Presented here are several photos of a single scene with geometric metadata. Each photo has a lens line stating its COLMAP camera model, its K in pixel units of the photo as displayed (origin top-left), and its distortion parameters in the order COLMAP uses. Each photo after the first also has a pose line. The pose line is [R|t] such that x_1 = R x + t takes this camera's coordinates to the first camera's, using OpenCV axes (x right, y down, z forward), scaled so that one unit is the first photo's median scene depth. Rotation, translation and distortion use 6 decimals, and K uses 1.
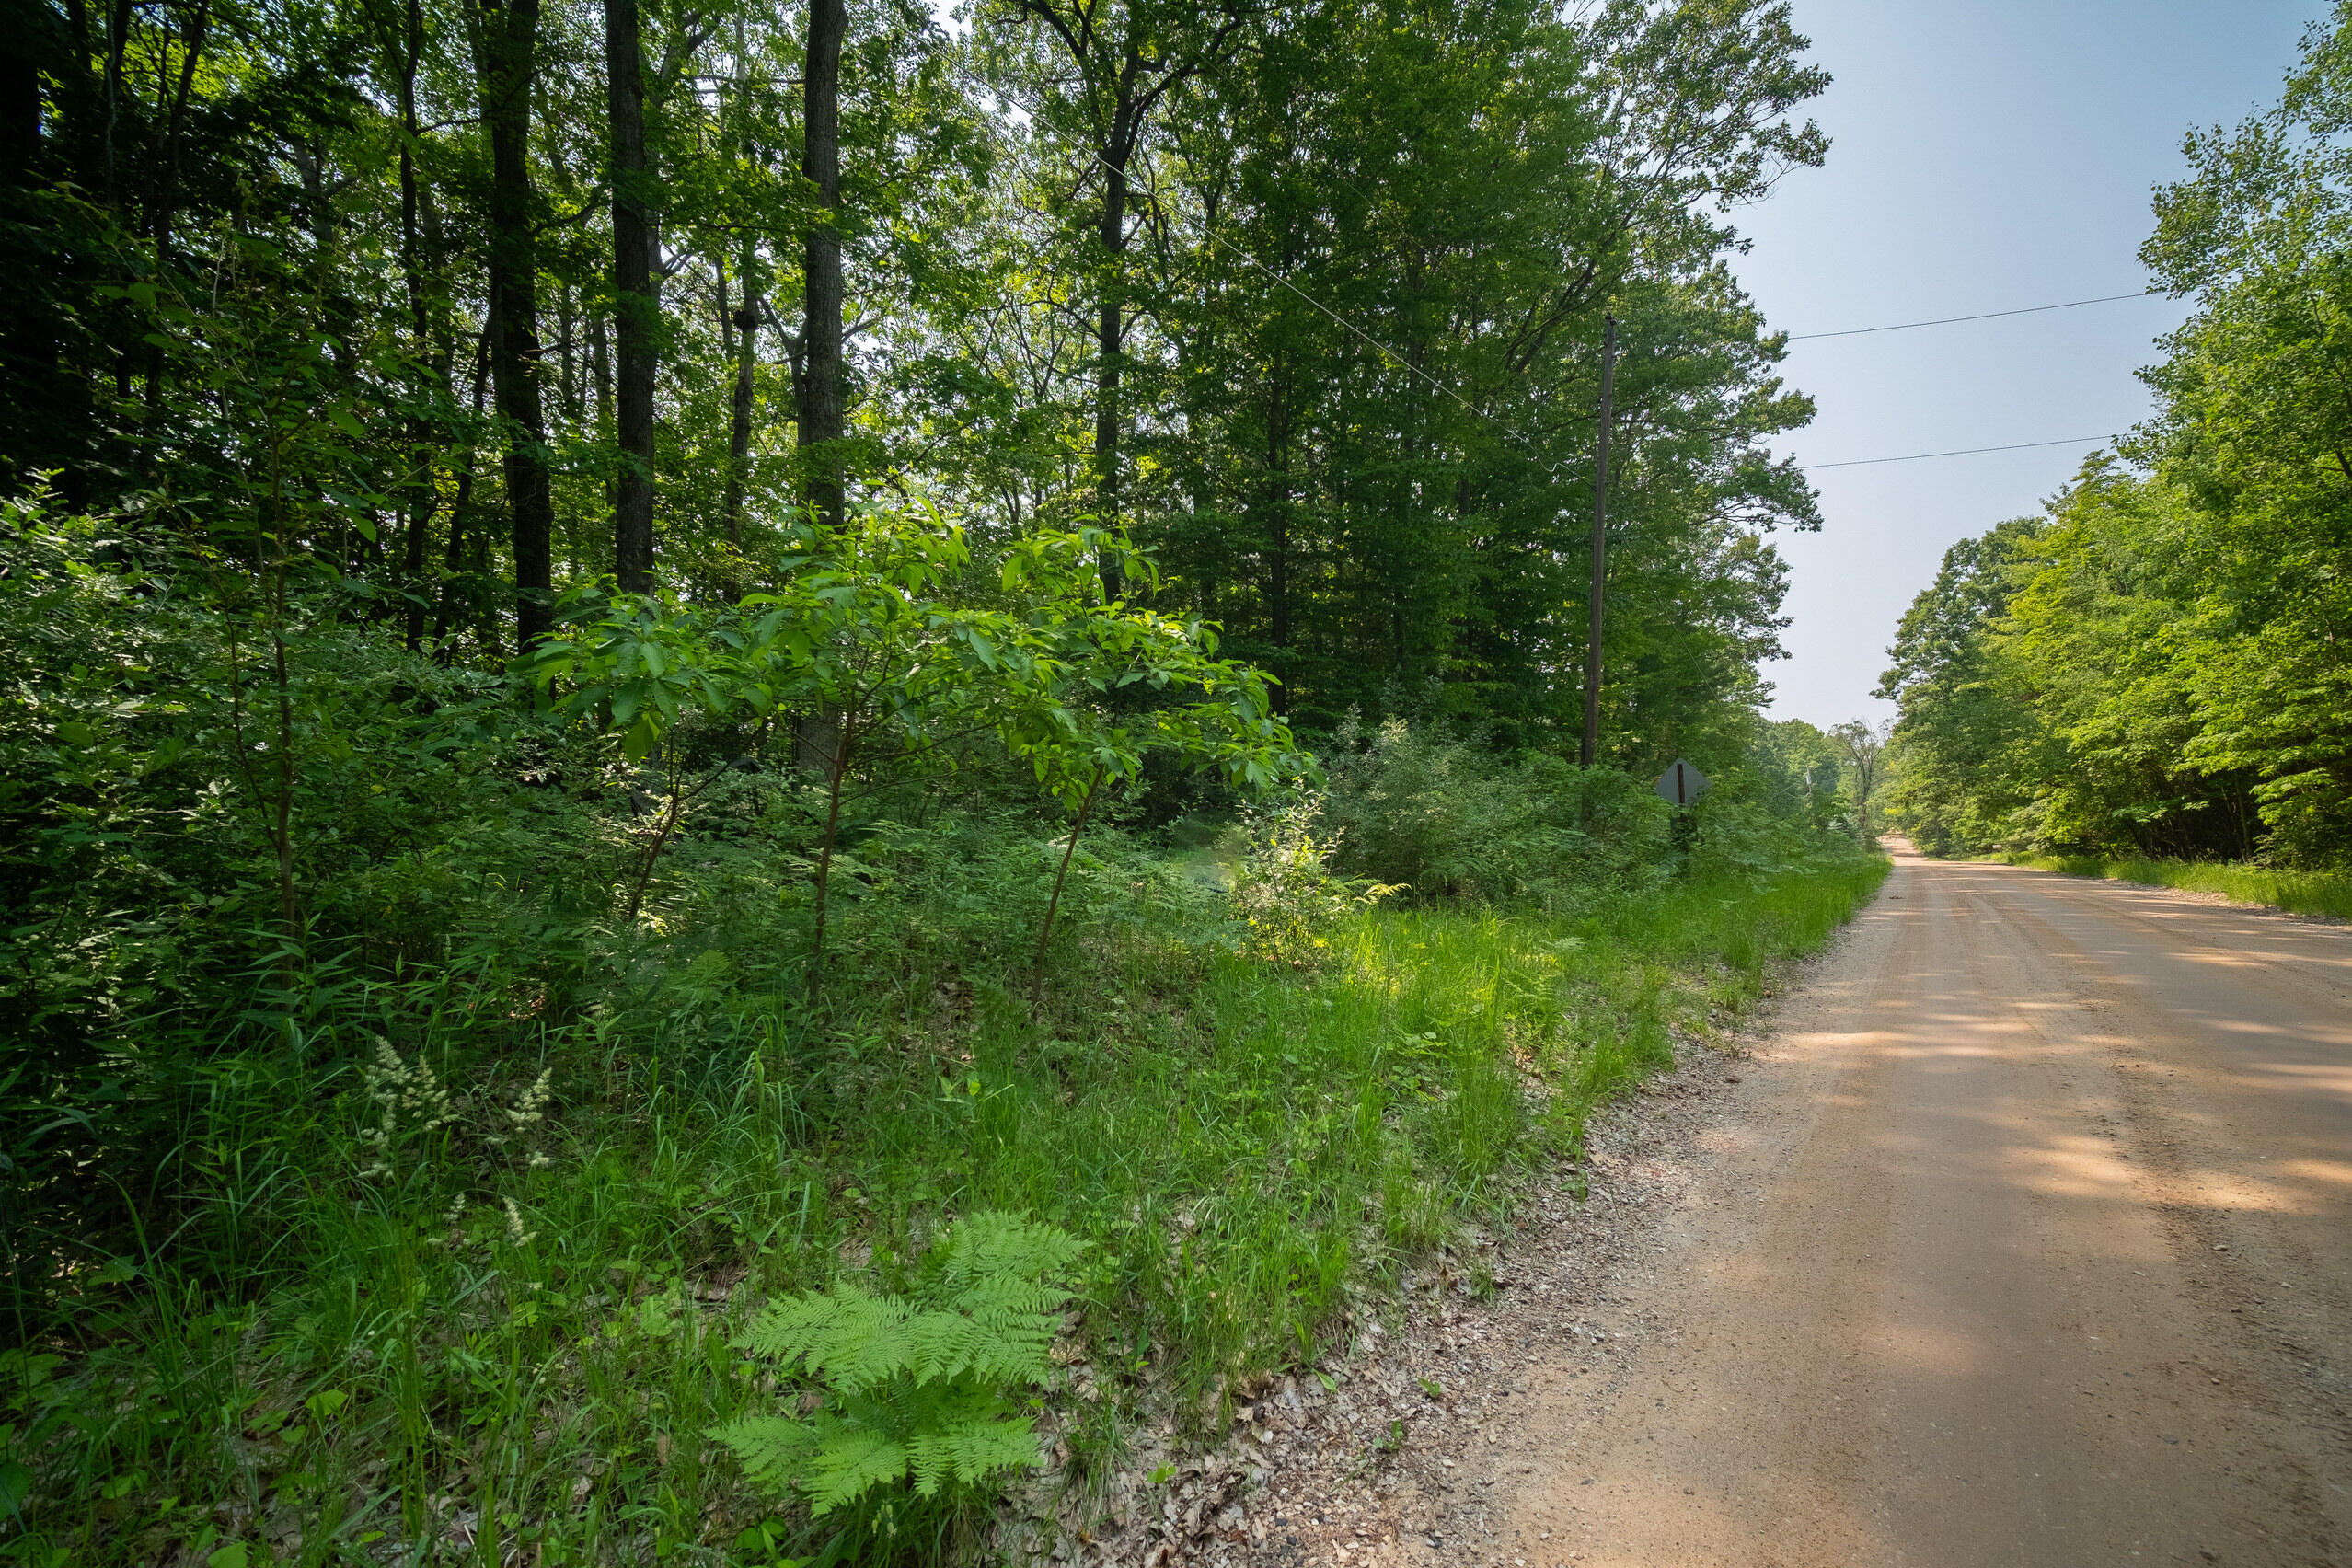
lens RADIAL K [[1157.2, 0, 1173.3], [0, 1157.2, 835.2], [0, 0, 1]] dist [0.000275, -0.000097]
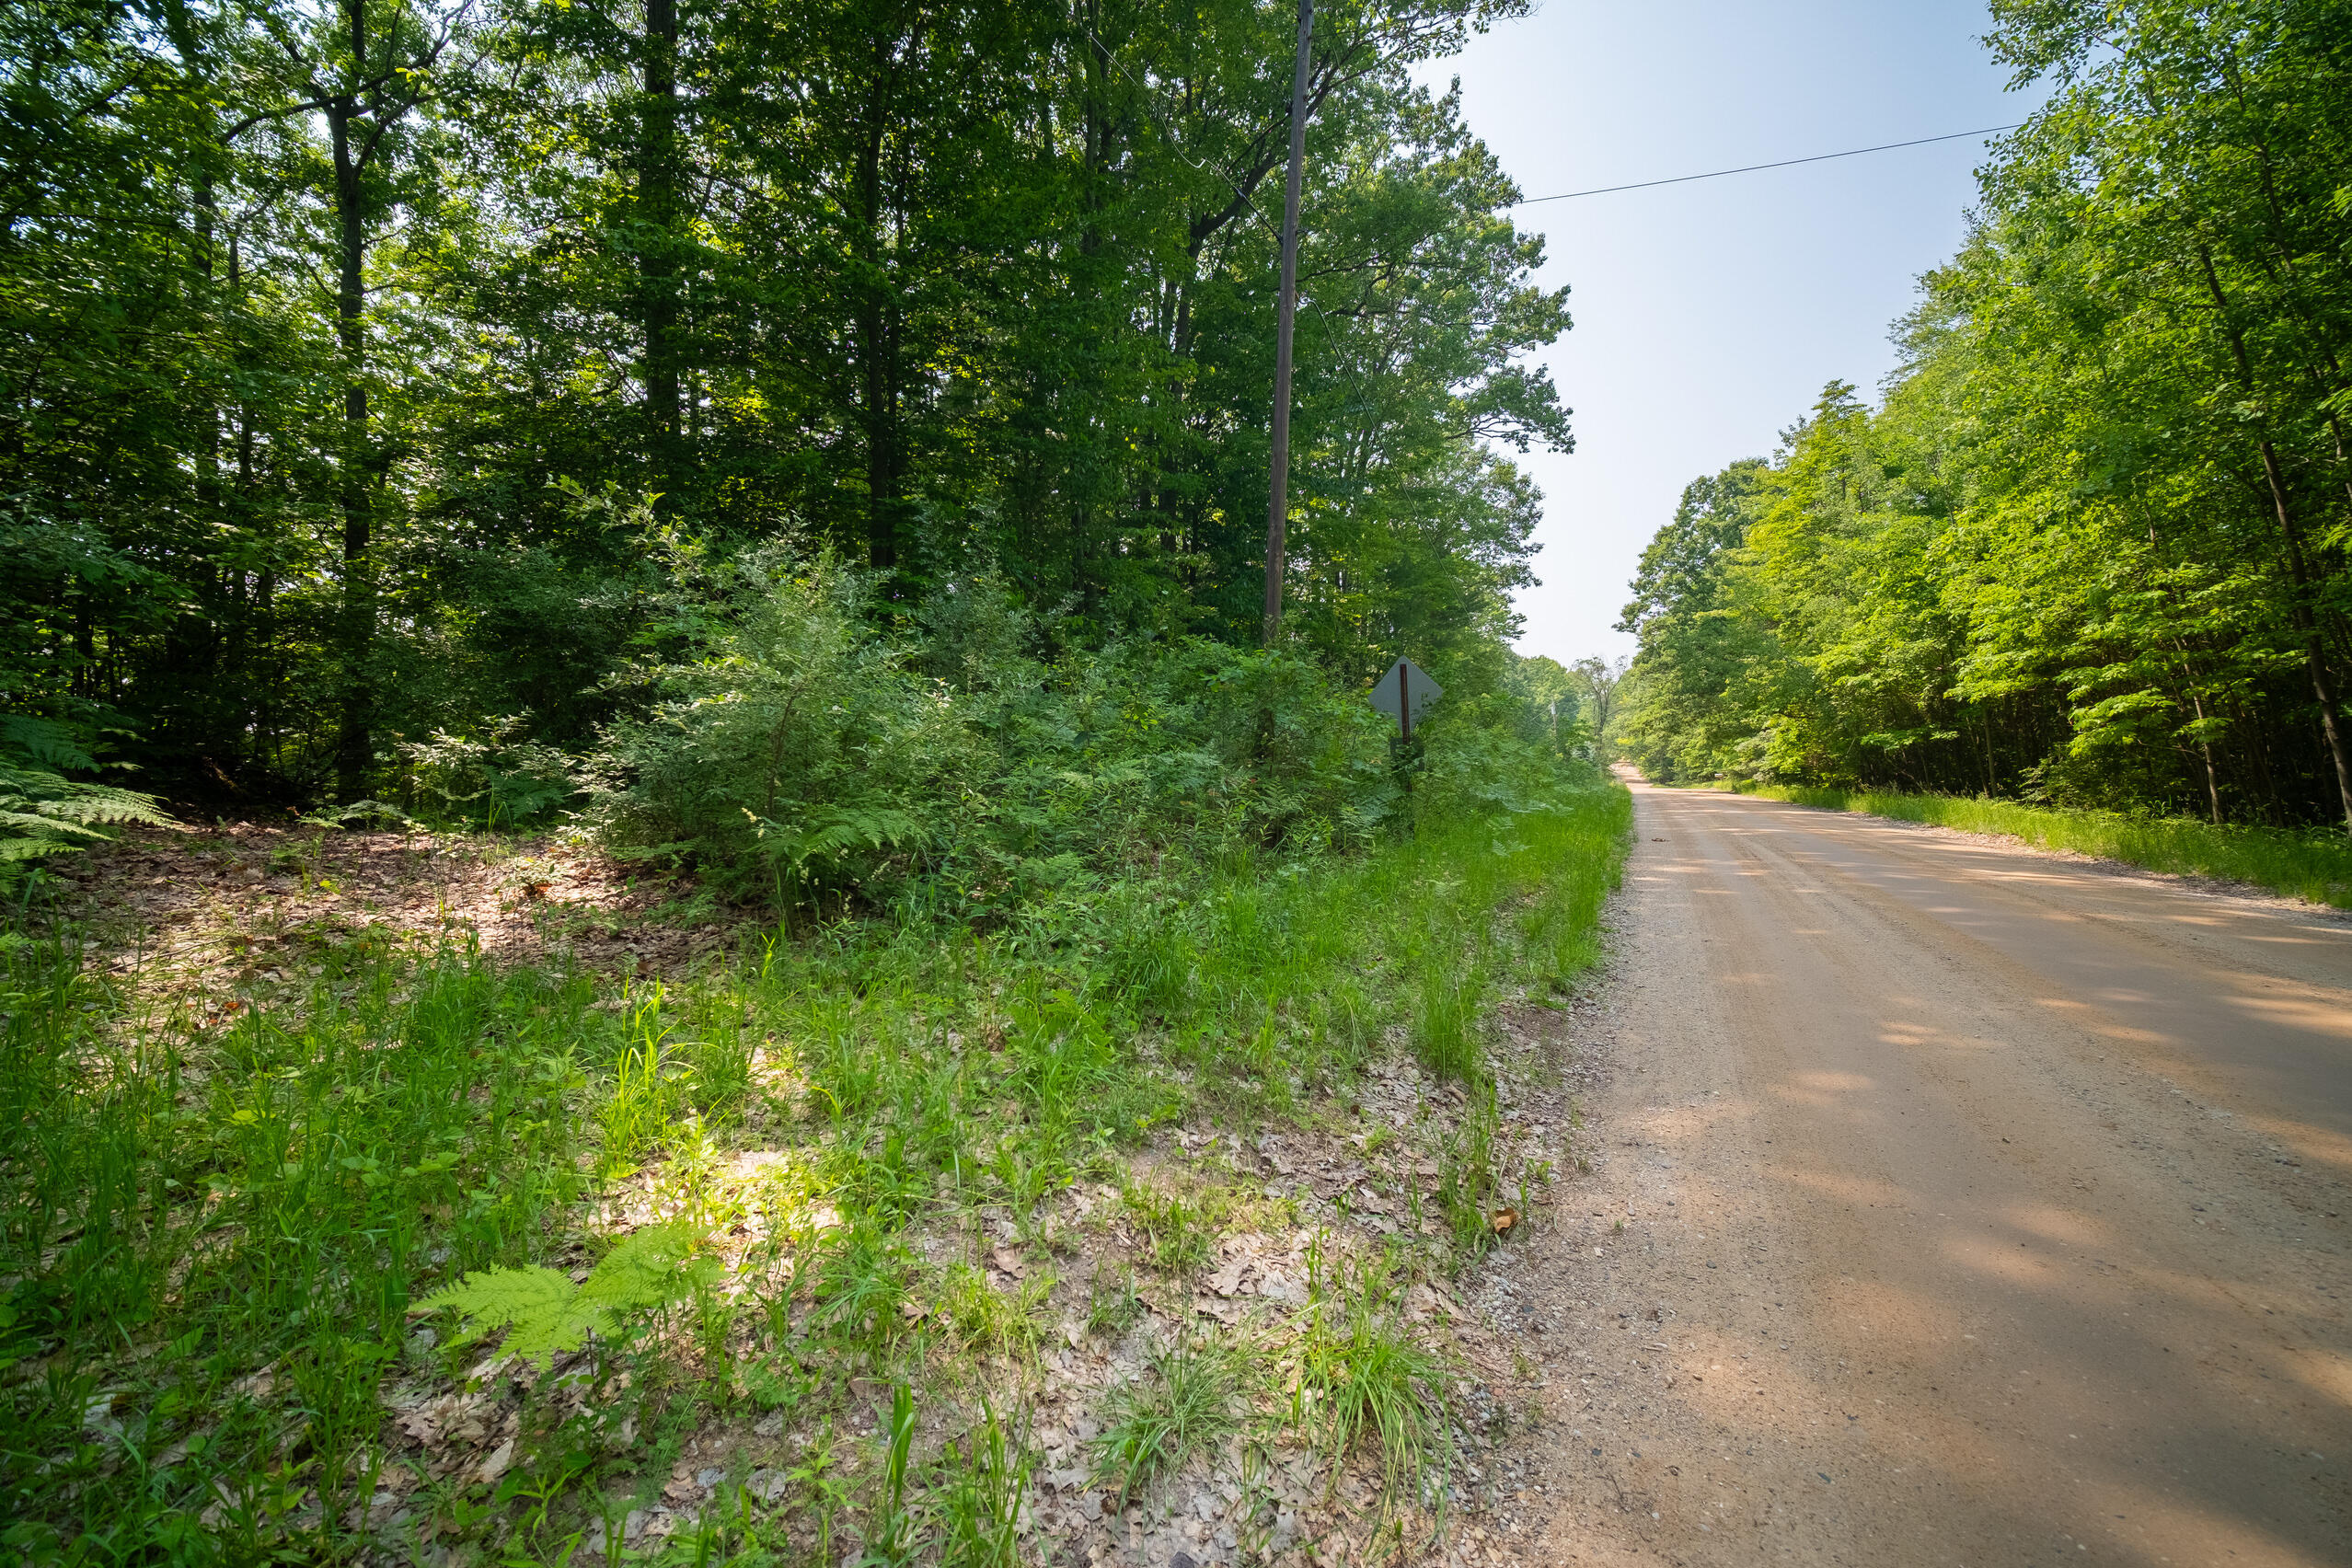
lens RADIAL K [[930.6, 0, 1182.9], [0, 930.6, 785.6], [0, 0, 1]] dist [-0.002802, -0.000135]
pose [[0.991356, 0.006422, 0.131039, 0.124048], [-0.010374, 0.999511, 0.029498, -0.000735], [-0.130786, -0.030602, 0.990938, 0.241824]]
